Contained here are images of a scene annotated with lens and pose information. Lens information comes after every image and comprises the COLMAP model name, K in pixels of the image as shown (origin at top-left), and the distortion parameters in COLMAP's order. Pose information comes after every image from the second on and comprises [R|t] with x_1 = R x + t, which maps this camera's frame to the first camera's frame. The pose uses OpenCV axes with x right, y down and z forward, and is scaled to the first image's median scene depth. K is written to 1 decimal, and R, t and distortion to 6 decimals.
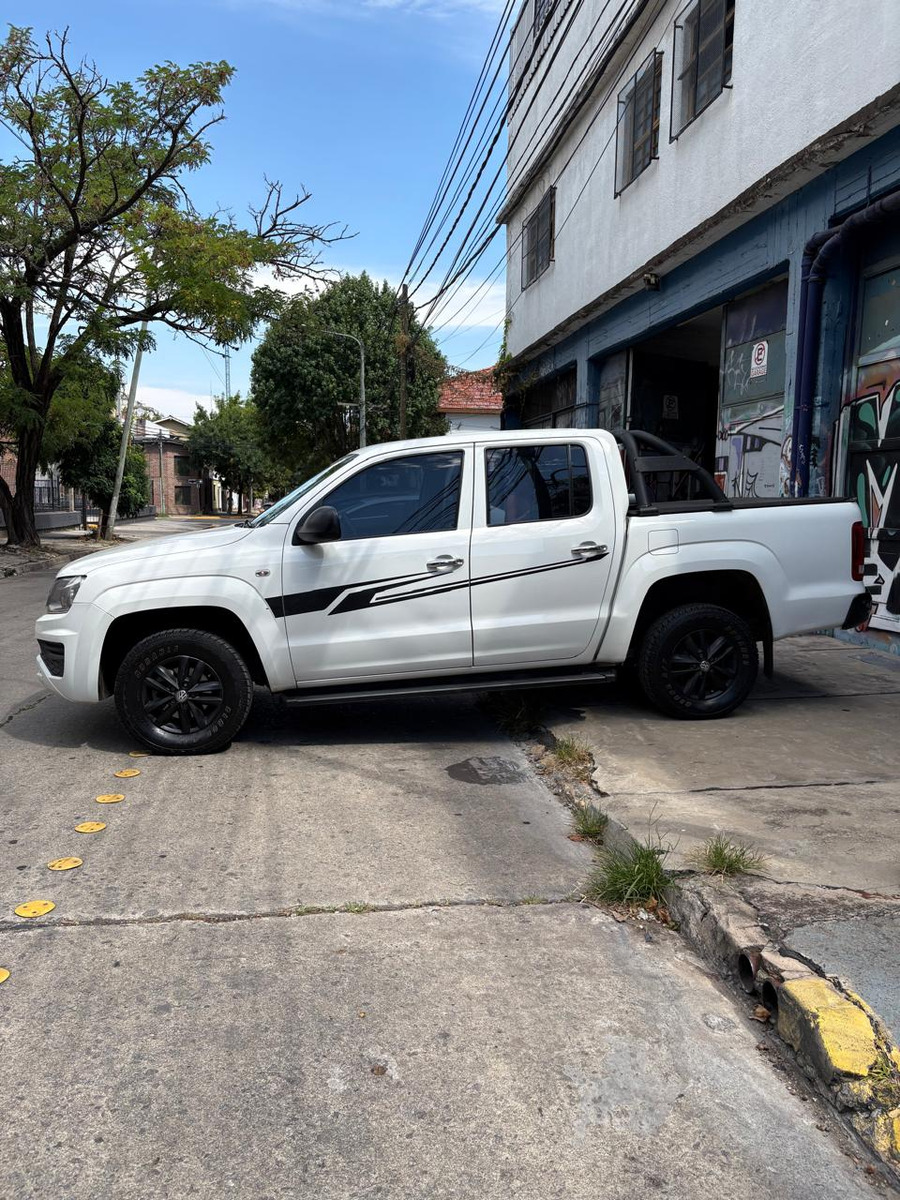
lens RADIAL K [[902.4, 0, 461.1], [0, 902.4, 617.5], [0, 0, 1]] dist [0.031252, -0.030647]
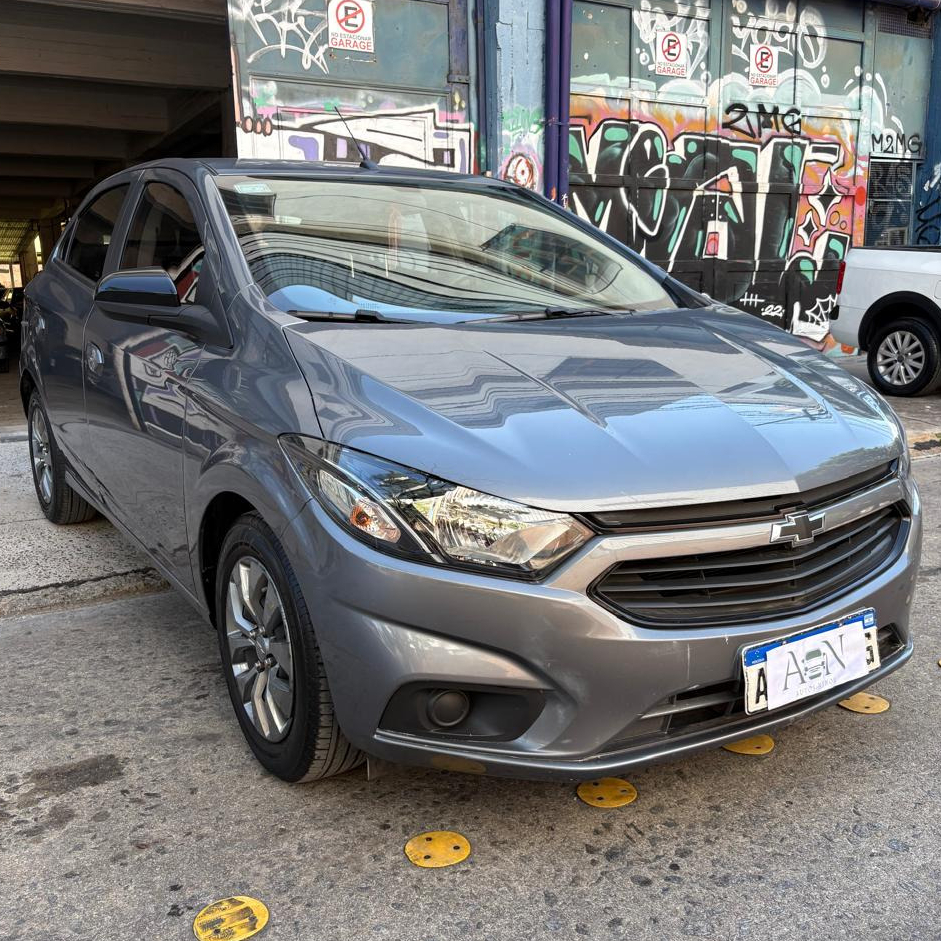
lens RADIAL K [[962.7, 0, 468.5], [0, 962.7, 485.4], [0, 0, 1]] dist [-0.001096, 0.043036]
pose [[-0.352954, -0.192667, 0.915589, -0.348965], [0.140817, 0.956484, 0.255556, -0.098797], [-0.924983, 0.219130, -0.310464, 0.968756]]
